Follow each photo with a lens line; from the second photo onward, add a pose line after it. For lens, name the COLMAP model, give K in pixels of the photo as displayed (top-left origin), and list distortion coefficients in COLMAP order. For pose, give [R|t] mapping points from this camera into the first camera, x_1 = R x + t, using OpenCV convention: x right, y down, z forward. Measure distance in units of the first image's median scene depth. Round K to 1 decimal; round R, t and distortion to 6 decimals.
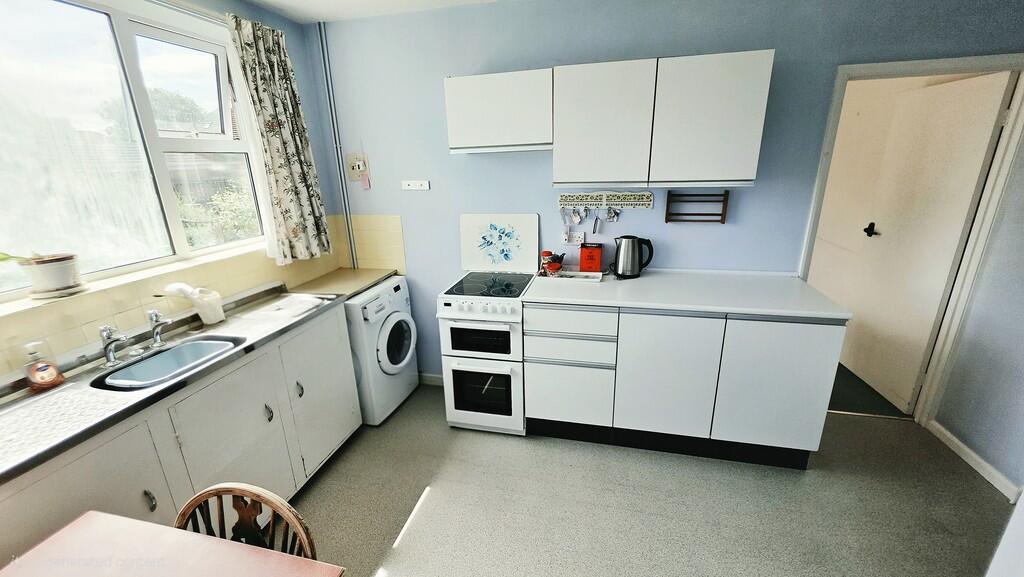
lens RADIAL K [[415.4, 0, 509.3], [0, 415.4, 293.4], [0, 0, 1]] dist [0.000464, 0.000051]
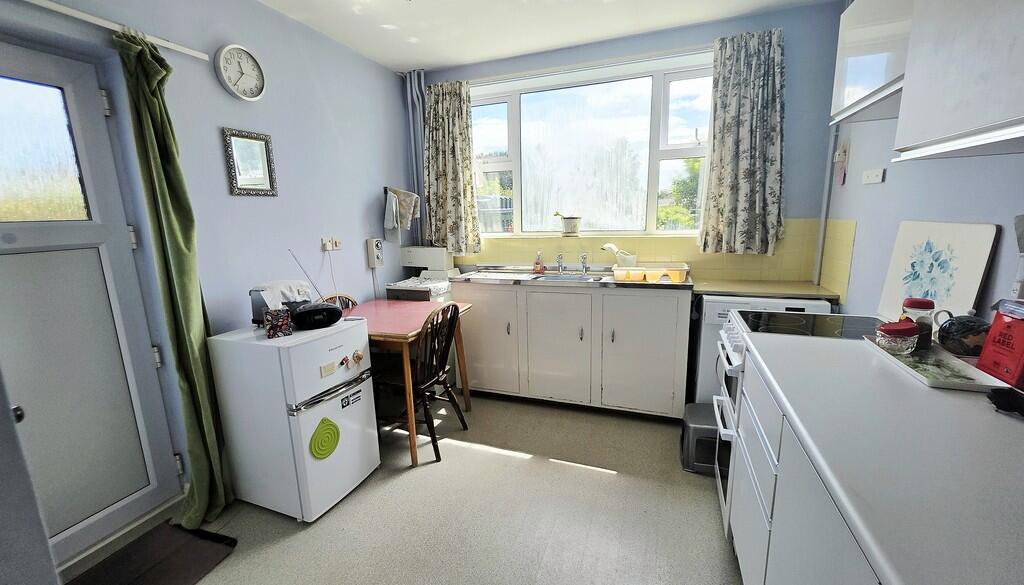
lens RADIAL K [[412.0, 0, 512.0], [0, 412.0, 292.5], [0, 0, 1]] dist [0.000015, 0.000010]
pose [[-0.110289, 0.219639, -0.969327, 0.603928], [-0.276762, 0.929915, 0.242198, -0.095572], [0.954588, 0.294985, -0.041771, 0.590998]]
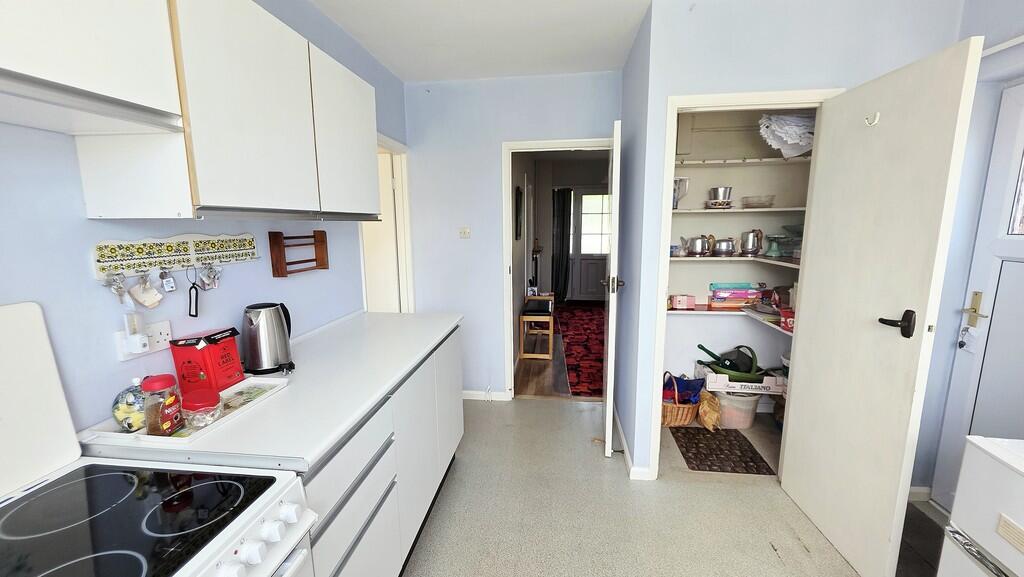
lens RADIAL K [[415.4, 0, 509.3], [0, 415.4, 293.4], [0, 0, 1]] dist [0.000464, 0.000051]
pose [[-0.116720, -0.139231, 0.983357, -0.346999], [0.313285, 0.934413, 0.169486, -0.142204], [-0.942459, 0.327853, -0.065446, 0.692811]]
